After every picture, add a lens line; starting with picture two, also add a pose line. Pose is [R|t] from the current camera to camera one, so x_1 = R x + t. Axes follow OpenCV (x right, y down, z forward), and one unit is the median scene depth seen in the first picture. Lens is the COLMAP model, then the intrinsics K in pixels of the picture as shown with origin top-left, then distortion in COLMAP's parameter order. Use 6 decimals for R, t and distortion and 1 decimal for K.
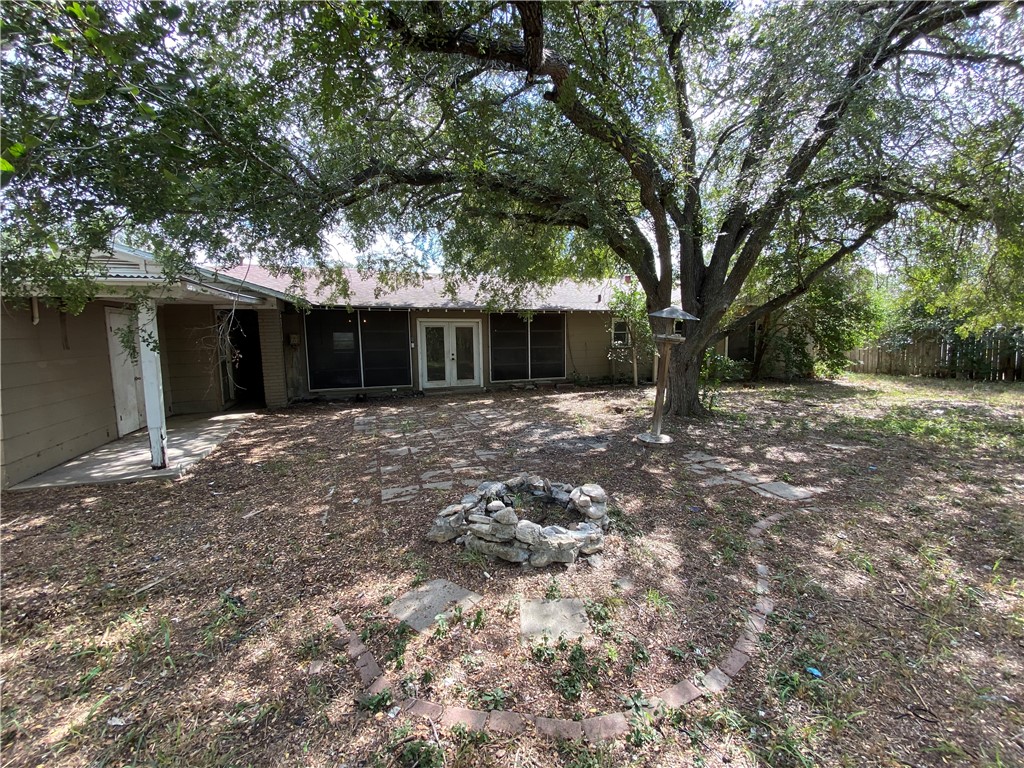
lens RADIAL K [[416.6, 0, 512.0], [0, 416.6, 384.0], [0, 0, 1]] dist [0.056441, -0.041362]
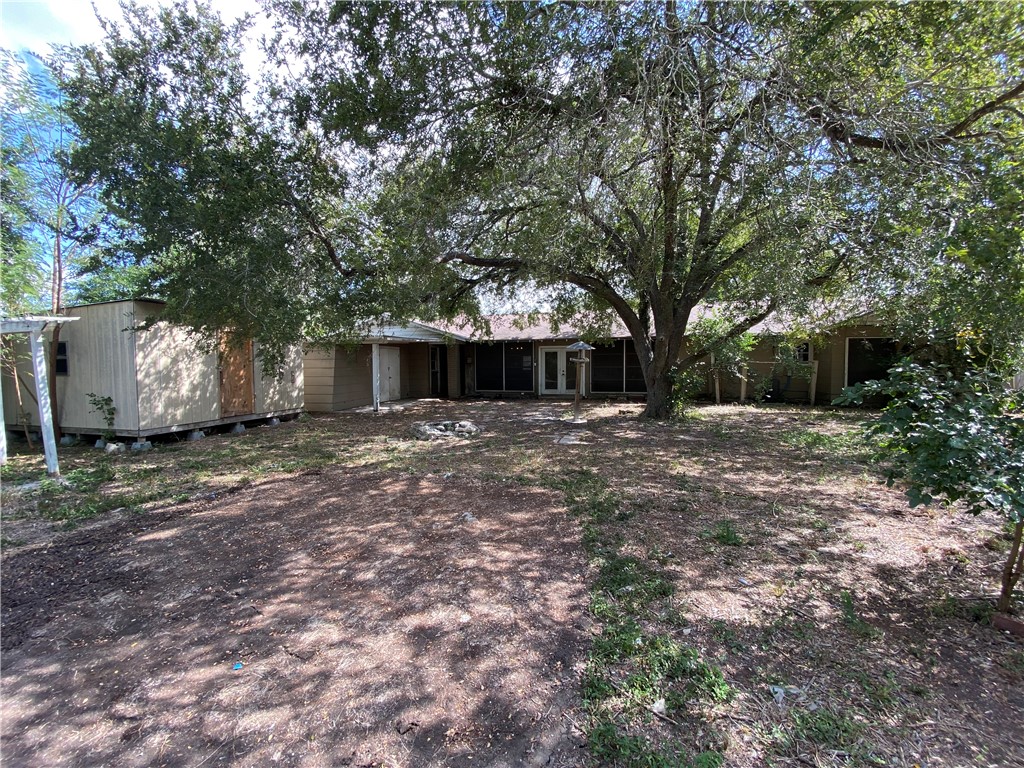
lens RADIAL K [[416.6, 0, 512.0], [0, 416.6, 384.0], [0, 0, 1]] dist [0.056441, -0.041362]
pose [[0.809367, 0.037941, -0.586076, 0.587780], [-0.066714, 0.997391, -0.027563, 0.024692], [0.583502, 0.061408, 0.809787, -0.257811]]
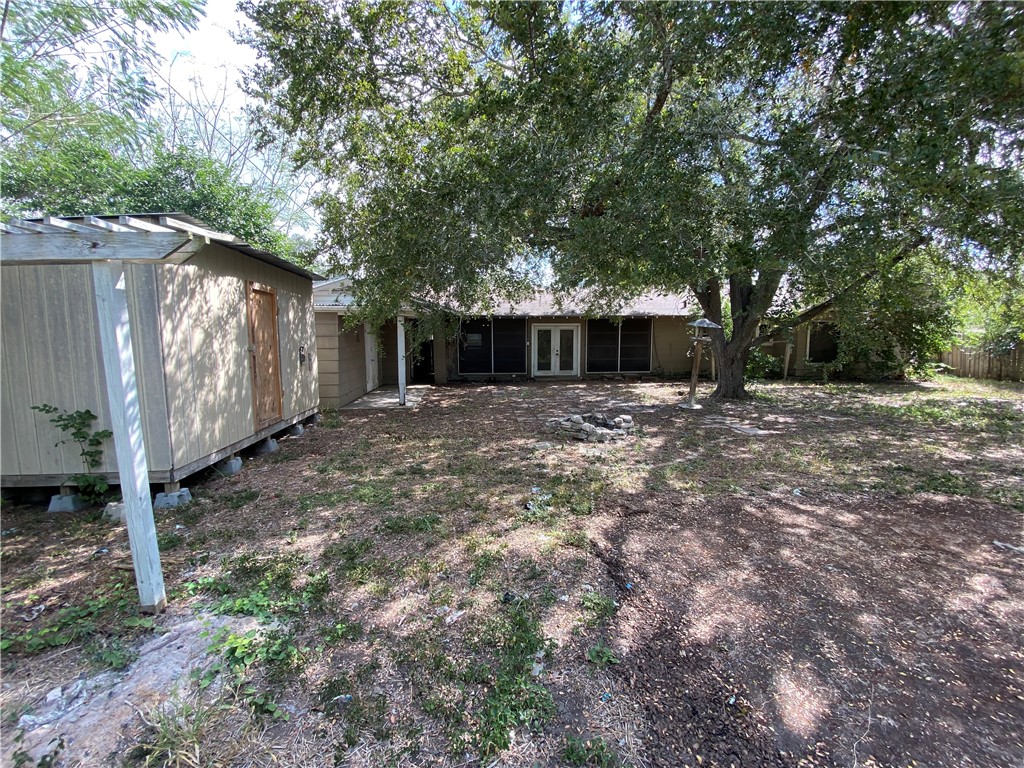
lens RADIAL K [[416.6, 0, 512.0], [0, 416.6, 384.0], [0, 0, 1]] dist [0.056441, -0.041362]
pose [[0.968577, 0.036126, -0.246077, 0.050164], [-0.036159, 0.999336, 0.004386, 0.036054], [0.246072, 0.004650, 0.969240, -0.331018]]
